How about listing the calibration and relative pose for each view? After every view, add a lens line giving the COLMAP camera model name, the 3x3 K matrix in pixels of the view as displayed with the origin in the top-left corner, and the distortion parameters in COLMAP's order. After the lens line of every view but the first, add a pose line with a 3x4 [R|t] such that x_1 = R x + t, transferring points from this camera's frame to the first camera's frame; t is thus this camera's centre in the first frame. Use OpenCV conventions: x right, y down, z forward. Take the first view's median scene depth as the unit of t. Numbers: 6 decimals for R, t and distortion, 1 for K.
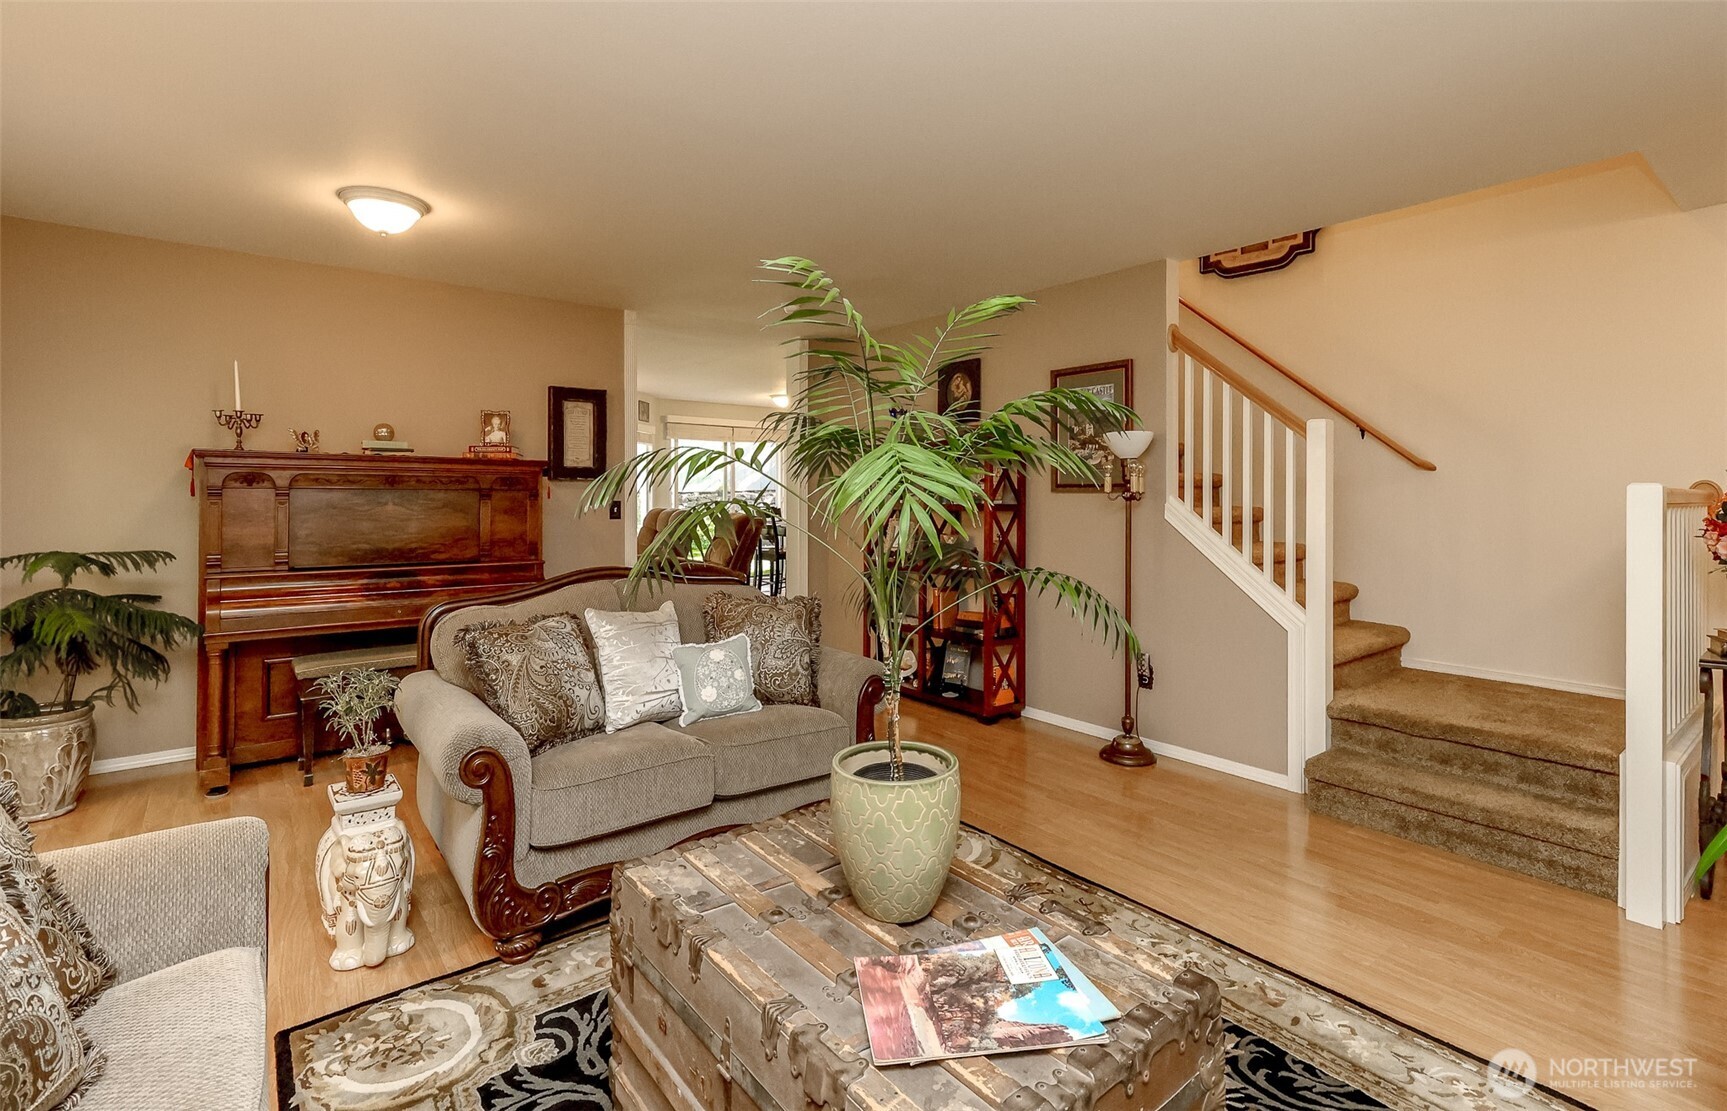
lens RADIAL K [[806.2, 0, 865.8], [0, 806.2, 494.7], [0, 0, 1]] dist [-0.000967, -0.000216]
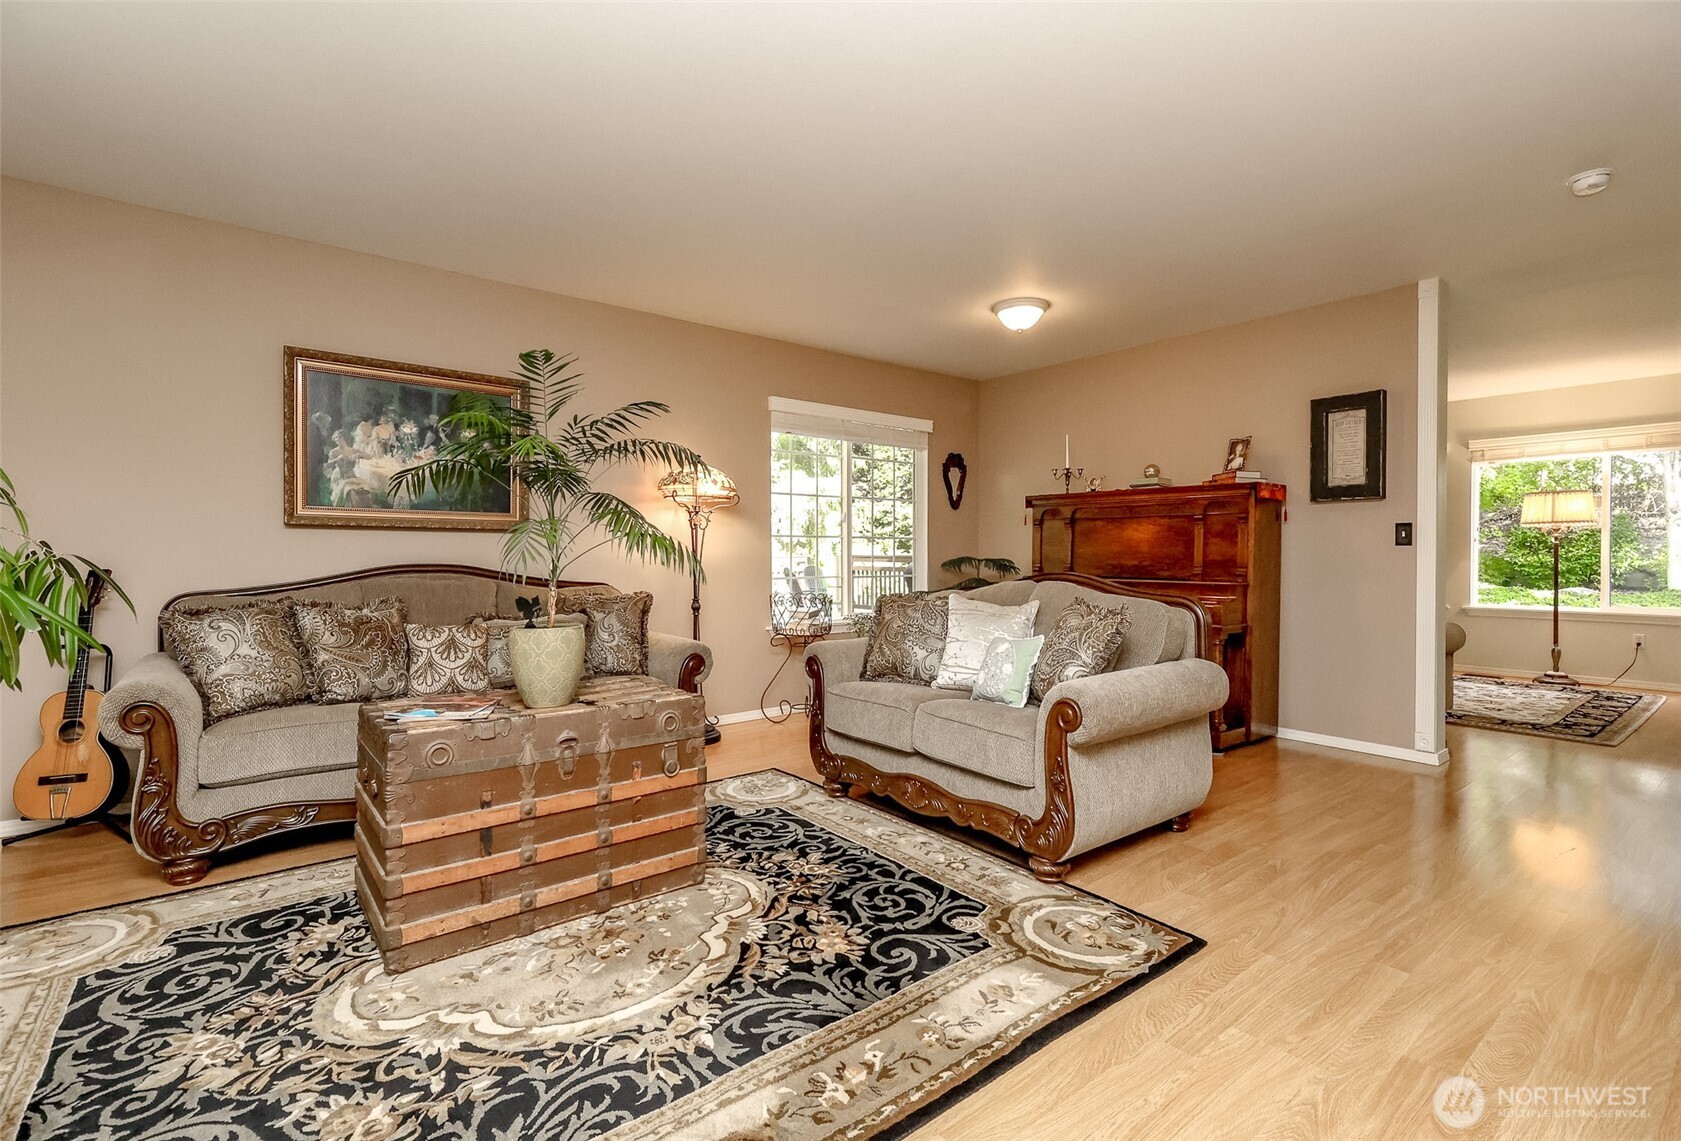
lens RADIAL K [[764.1, 0, 840.5], [0, 764.1, 570.5], [0, 0, 1]] dist [0.001624, 0.000164]
pose [[0.000351, 0.020273, -0.999794, 1.205692], [-0.001204, 0.999794, 0.020272, 0.107248], [0.999999, 0.001197, 0.000375, 1.124176]]
